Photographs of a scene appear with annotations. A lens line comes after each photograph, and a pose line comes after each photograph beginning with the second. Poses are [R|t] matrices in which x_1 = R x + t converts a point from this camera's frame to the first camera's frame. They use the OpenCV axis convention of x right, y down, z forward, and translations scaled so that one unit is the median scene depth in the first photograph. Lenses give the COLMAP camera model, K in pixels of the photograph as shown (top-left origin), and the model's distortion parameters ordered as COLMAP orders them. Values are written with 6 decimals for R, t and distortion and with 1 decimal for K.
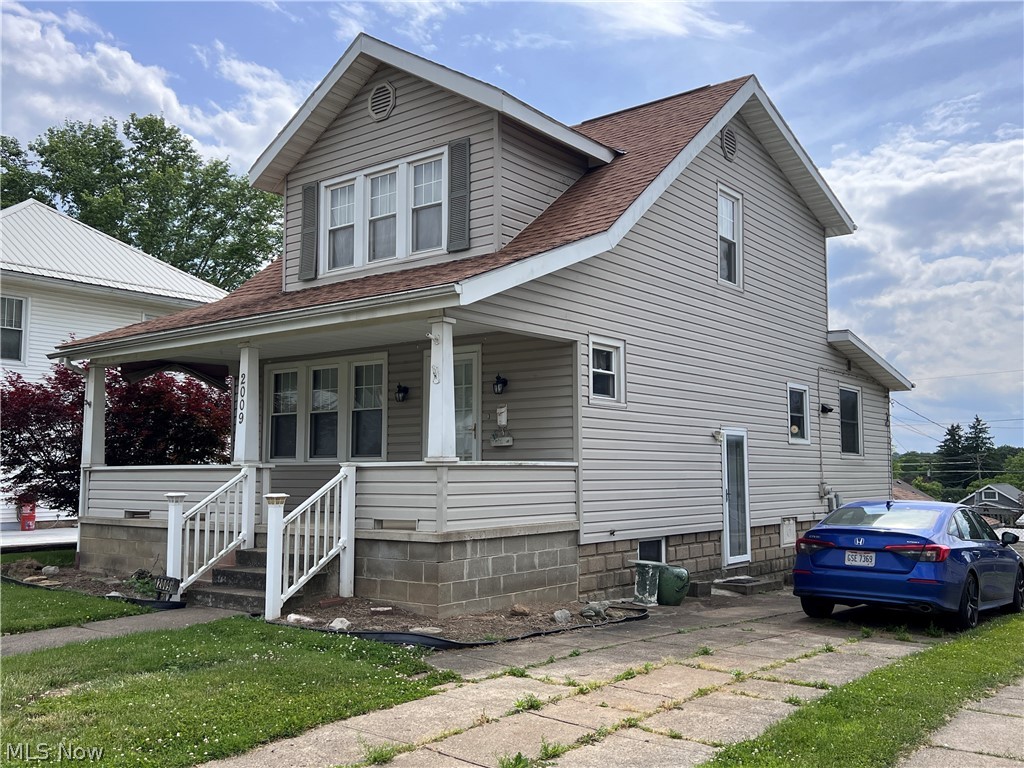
lens RADIAL K [[929.4, 0, 513.3], [0, 929.4, 384.7], [0, 0, 1]] dist [0.057481, 0.000000]
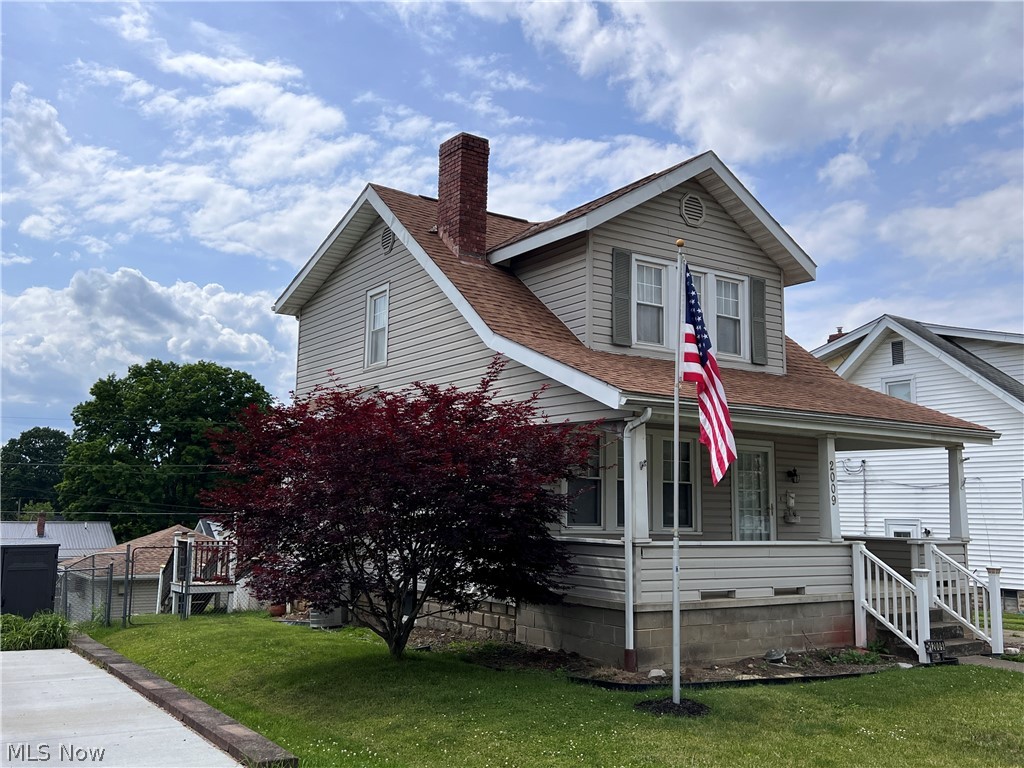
lens RADIAL K [[929.4, 0, 516.7], [0, 929.4, 378.9], [0, 0, 1]] dist [0.057481, 0.000000]
pose [[0.314813, 0.140500, 0.938697, -1.330318], [-0.102339, 0.988242, -0.113594, 0.052224], [-0.943620, -0.060304, 0.325490, 0.884054]]
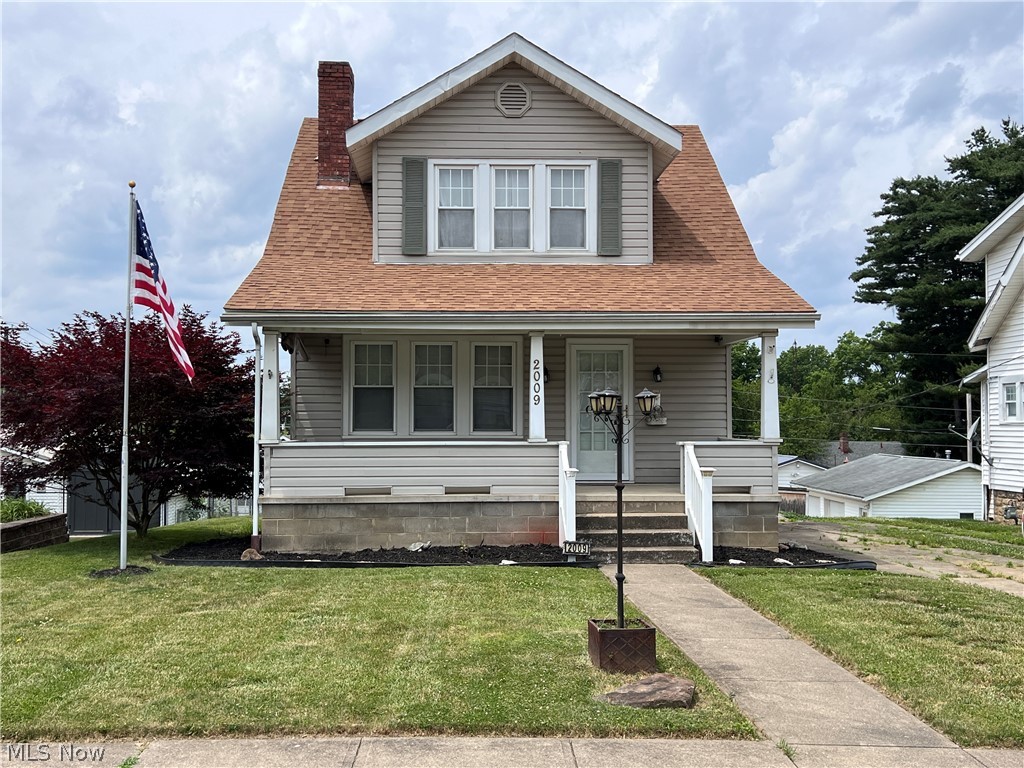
lens RADIAL K [[1044.8, 0, 512.3], [0, 1044.8, 385.4], [0, 0, 1]] dist [0.130509, 0.000000]
pose [[0.759707, 0.024014, 0.649821, -0.985046], [-0.061579, 0.997484, 0.035130, -0.020408], [-0.647343, -0.066704, 0.759275, 0.070970]]
